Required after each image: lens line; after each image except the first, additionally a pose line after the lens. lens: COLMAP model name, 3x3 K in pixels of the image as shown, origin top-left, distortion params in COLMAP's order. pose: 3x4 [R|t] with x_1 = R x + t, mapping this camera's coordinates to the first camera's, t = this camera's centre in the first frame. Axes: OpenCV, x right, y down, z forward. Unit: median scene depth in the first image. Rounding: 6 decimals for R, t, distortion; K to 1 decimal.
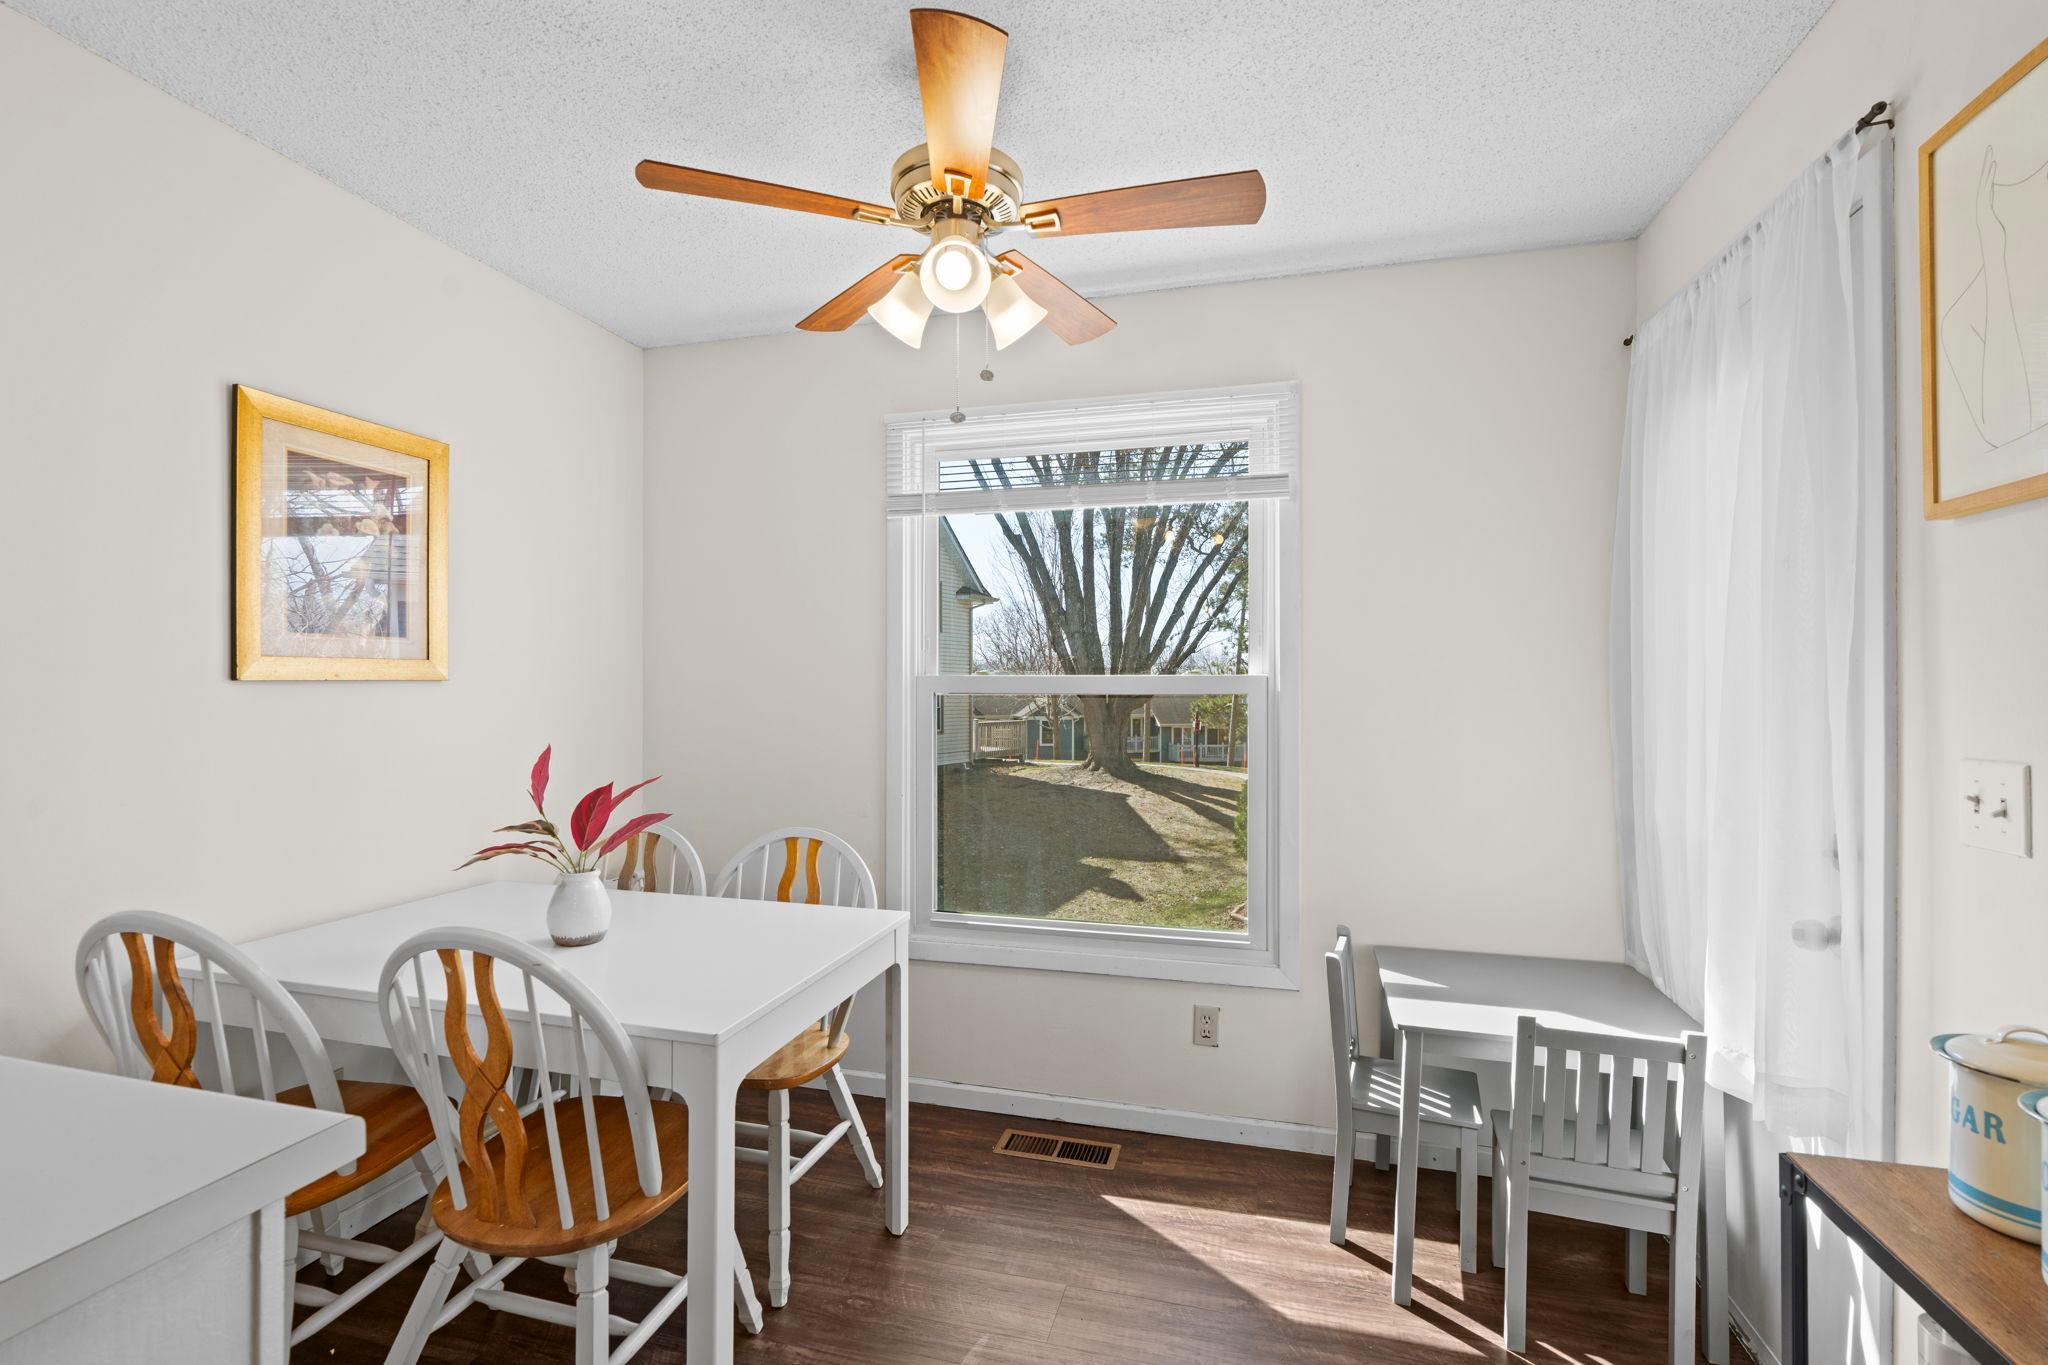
lens RADIAL K [[914.9, 0, 1028.5], [0, 914.9, 687.4], [0, 0, 1]] dist [-0.000979, 0.000200]
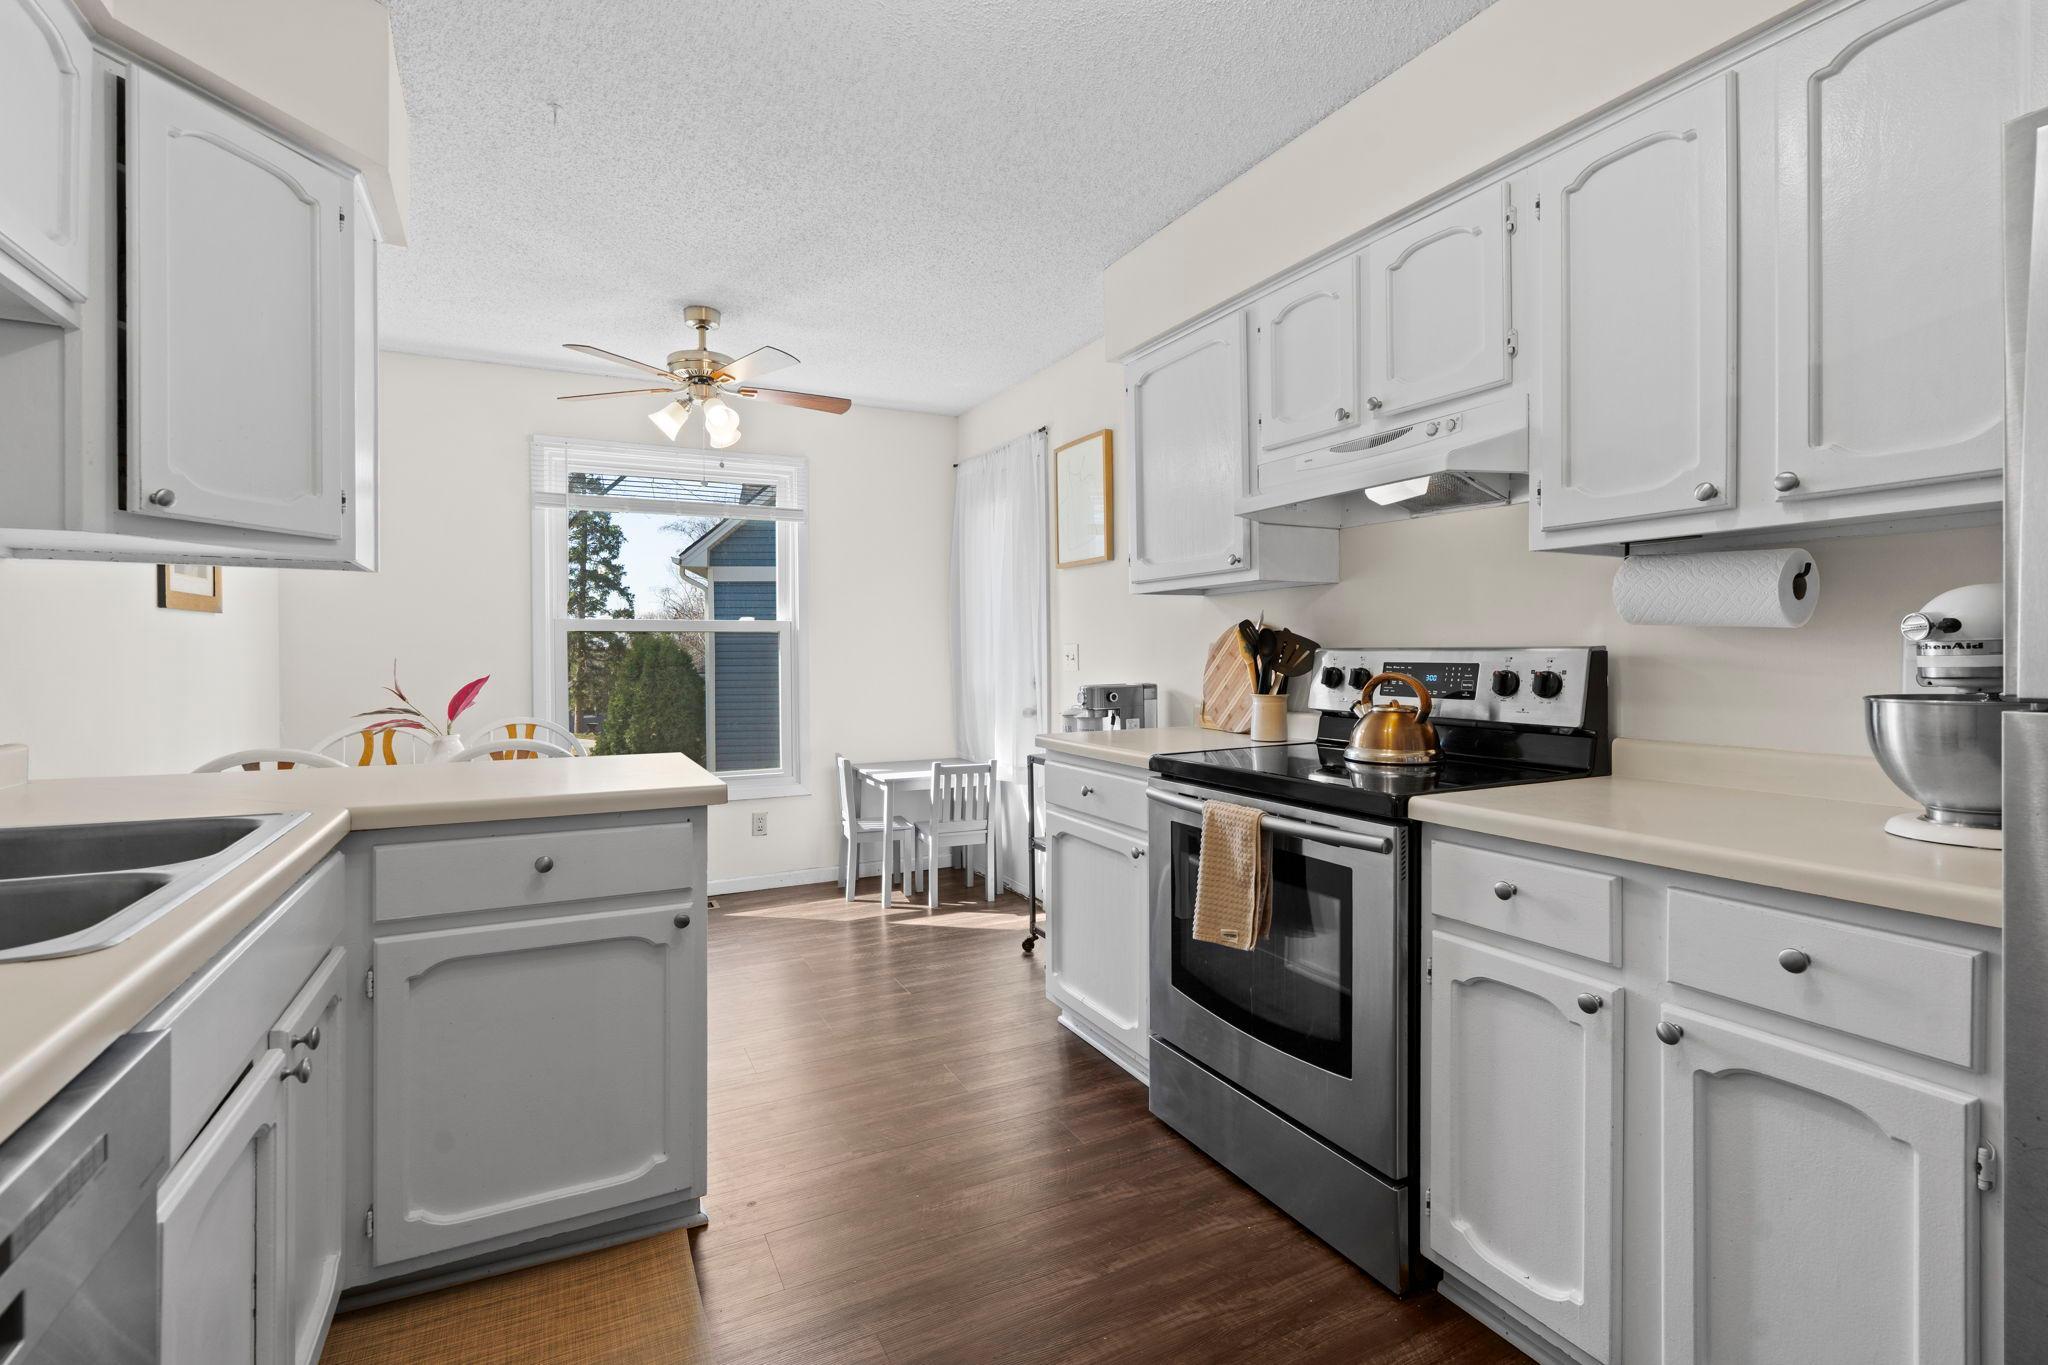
lens RADIAL K [[925.1, 0, 1018.4], [0, 925.1, 658.8], [0, 0, 1]] dist [-0.005032, -0.000134]
pose [[0.740675, -0.012712, 0.671743, -0.625661], [0.008547, 0.999918, 0.009498, 0.047659], [-0.671809, -0.001293, 0.740723, -0.632039]]
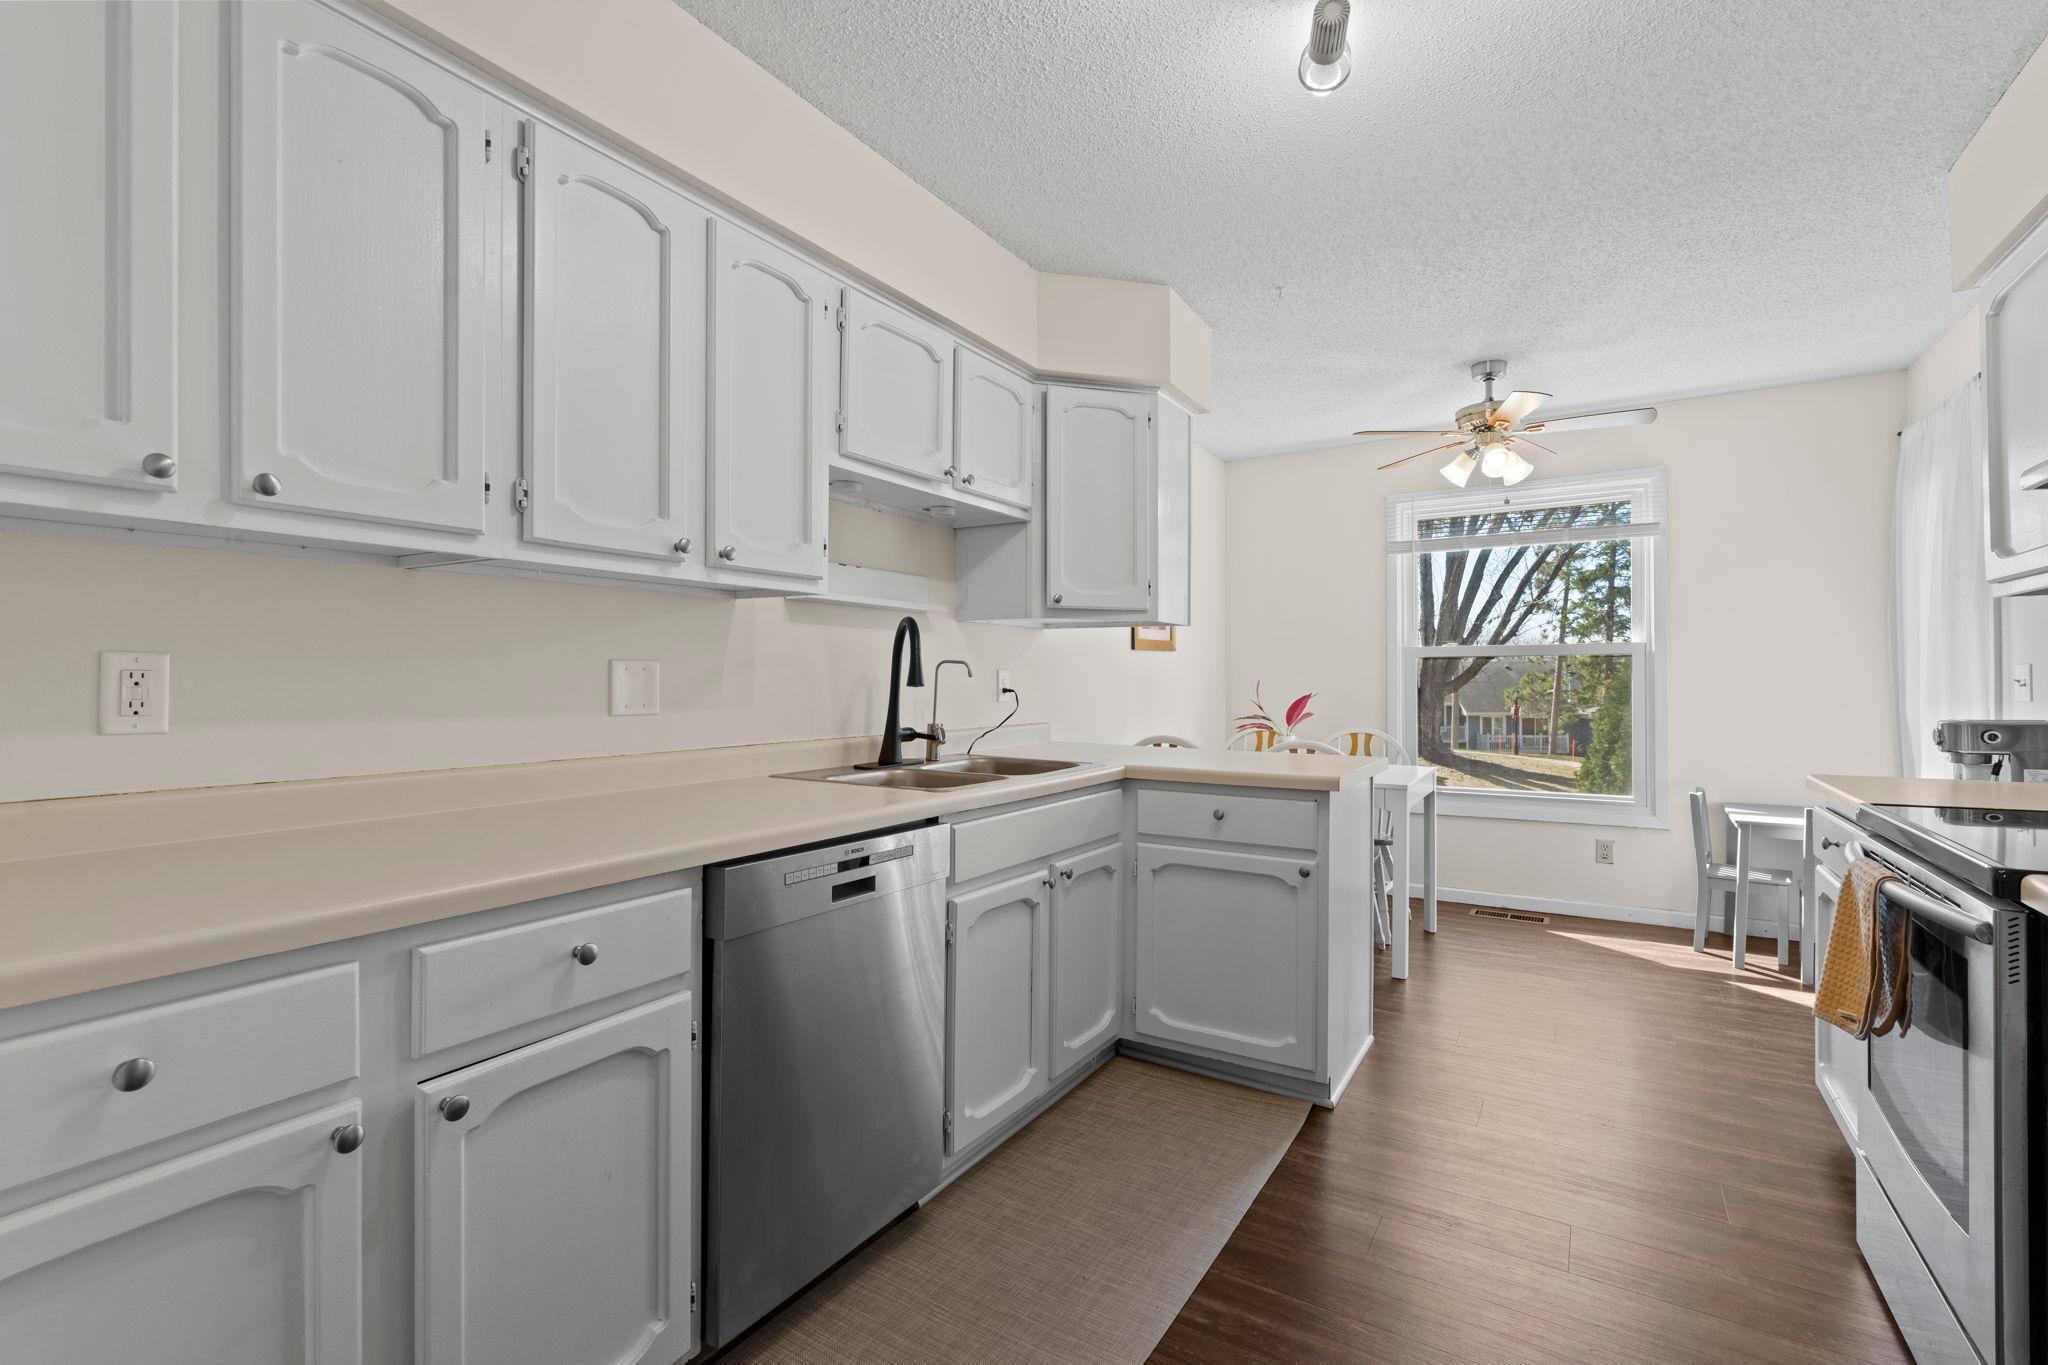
lens RADIAL K [[922.9, 0, 1021.5], [0, 922.9, 678.1], [0, 0, 1]] dist [-0.002369, 0.000812]
pose [[0.956225, -0.008047, -0.292521, -0.340540], [0.007753, 0.999968, -0.002163, 0.048155], [0.292529, -0.000199, 0.956257, -0.954031]]
